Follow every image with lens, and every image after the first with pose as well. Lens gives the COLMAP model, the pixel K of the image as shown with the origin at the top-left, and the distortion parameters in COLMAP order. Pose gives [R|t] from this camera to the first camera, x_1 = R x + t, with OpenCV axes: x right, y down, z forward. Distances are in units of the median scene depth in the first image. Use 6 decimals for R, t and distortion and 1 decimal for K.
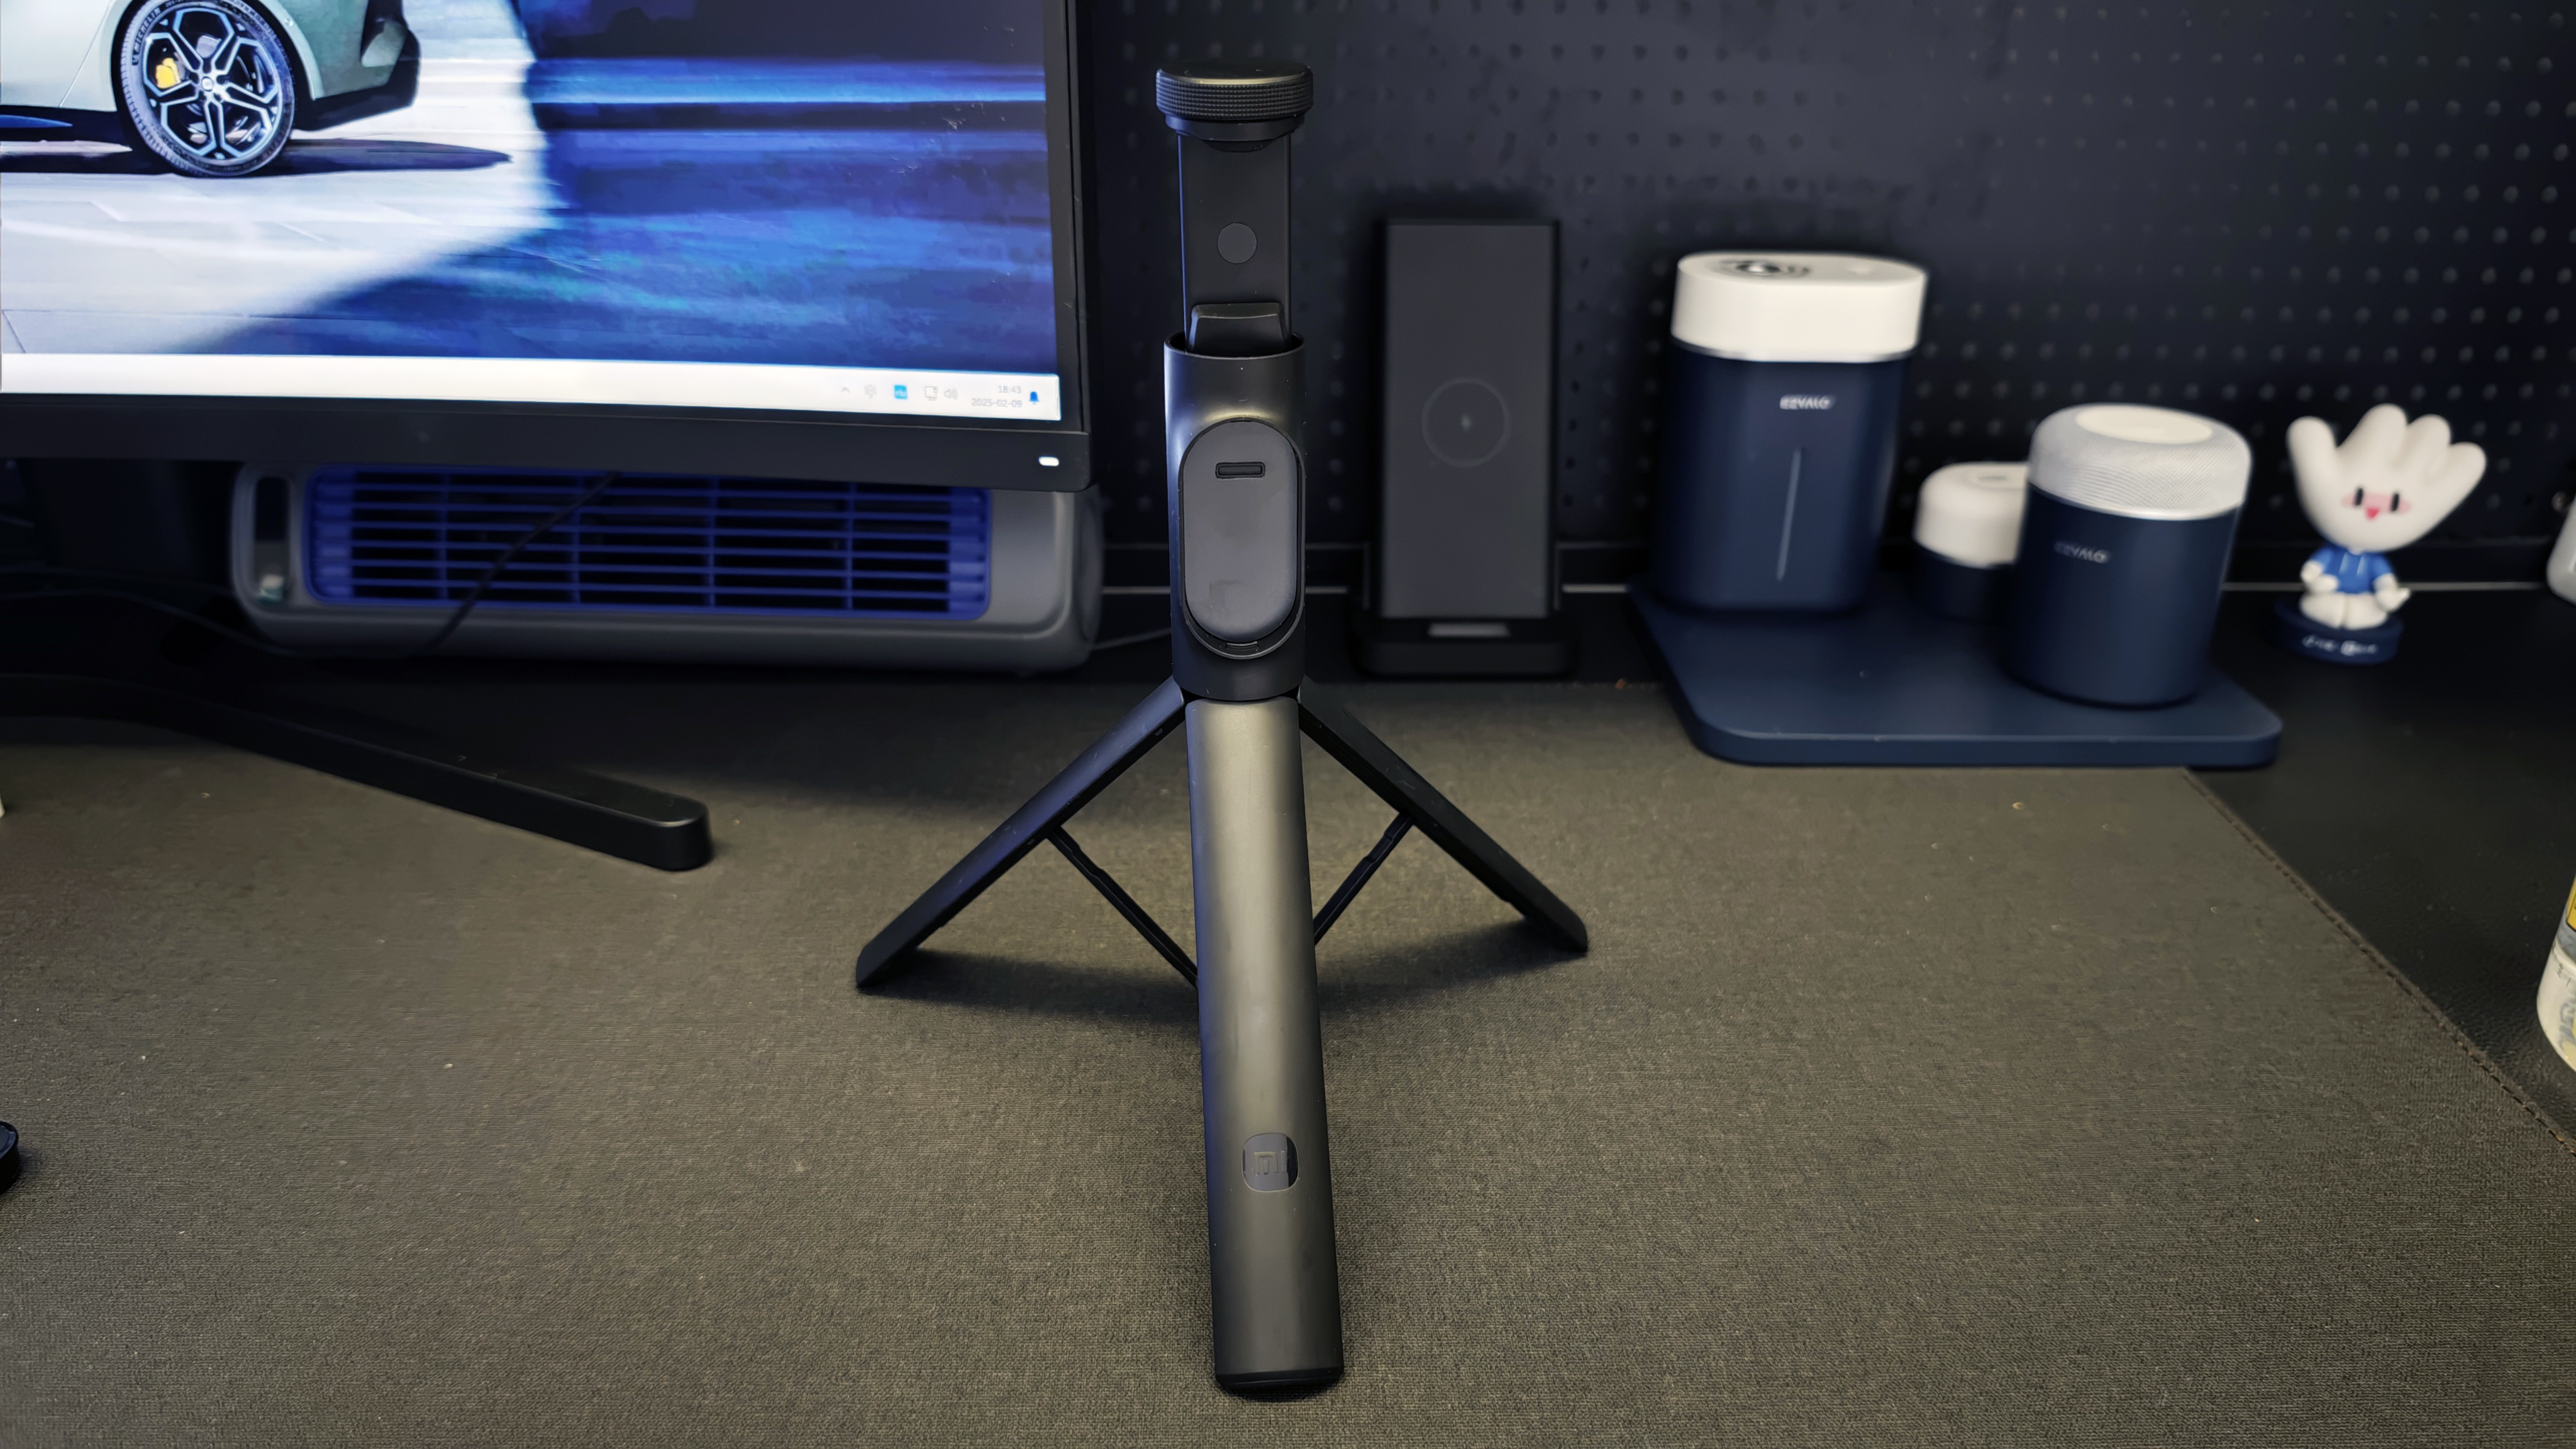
lens RADIAL K [[1819.4, 0, 1288.0], [0, 1819.4, 724.5], [0, 0, 1]] dist [-0.089199, 0.041134]
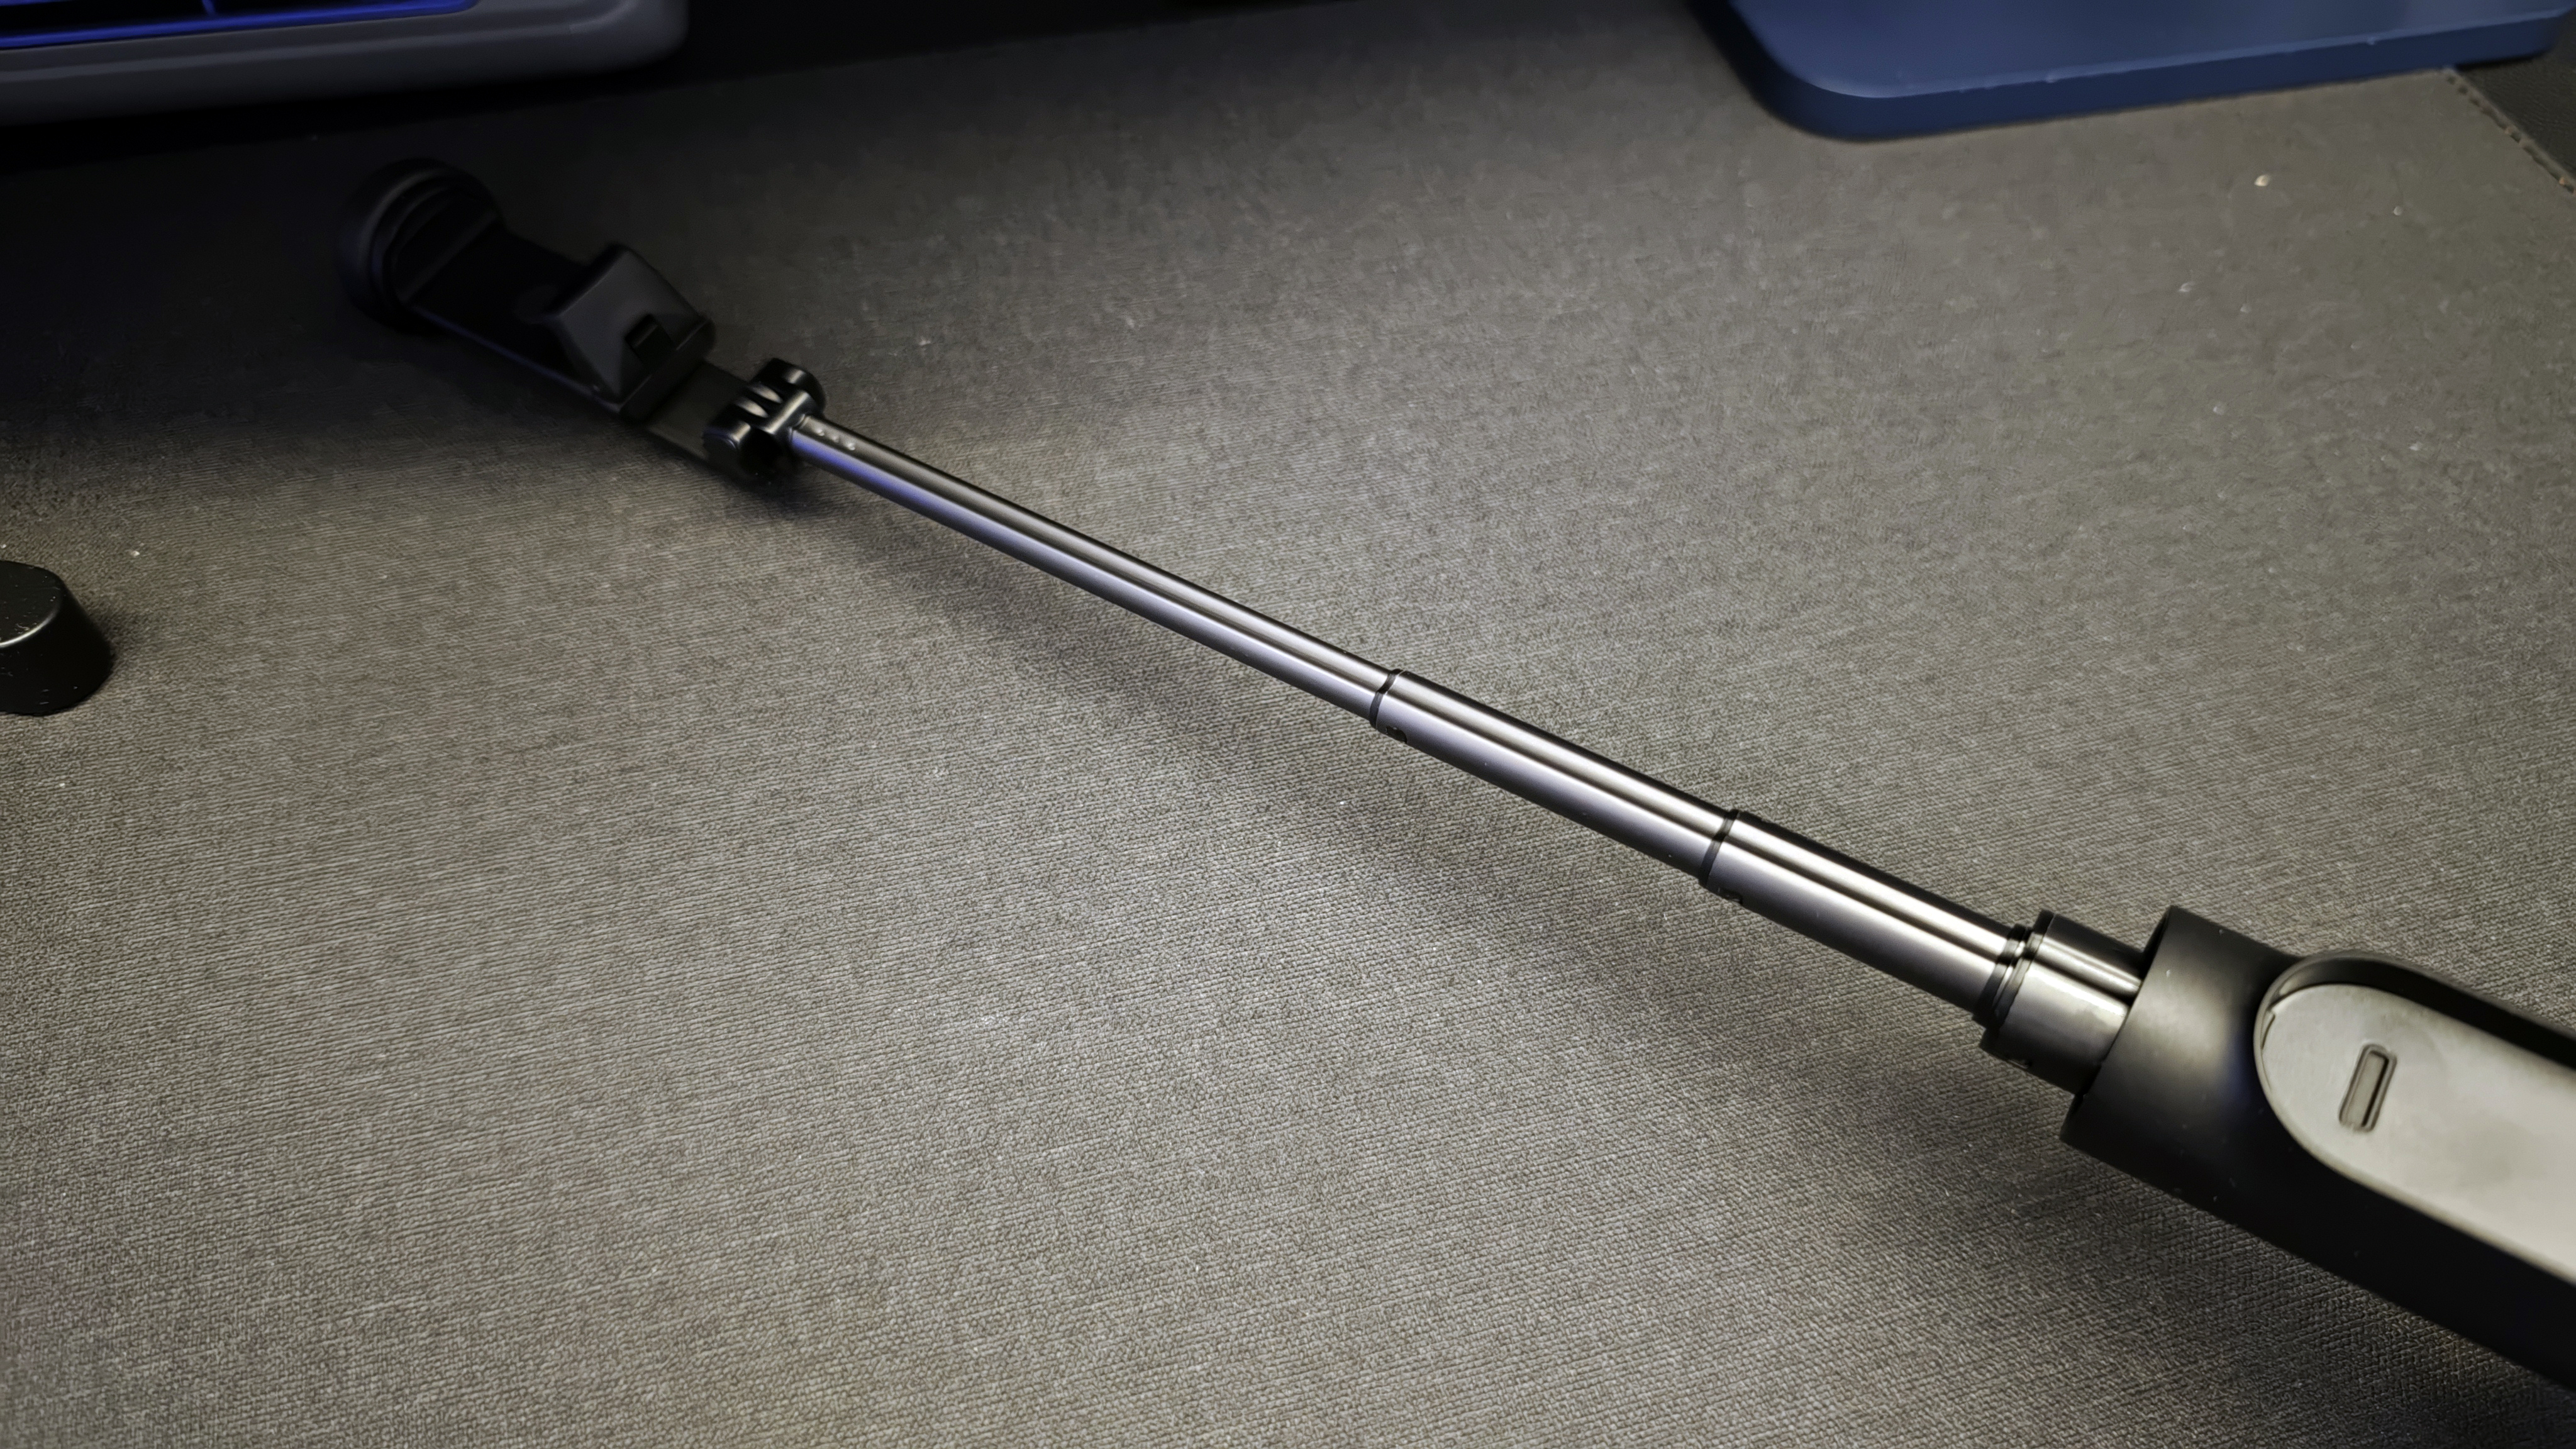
lens RADIAL K [[1819.4, 0, 1288.0], [0, 1819.4, 724.5], [0, 0, 1]] dist [-0.089199, 0.041134]
pose [[0.966221, -0.190118, 0.173990, -0.082204], [0.079053, 0.861222, 0.502043, -0.136099], [-0.245291, -0.471330, 0.847160, 0.468110]]
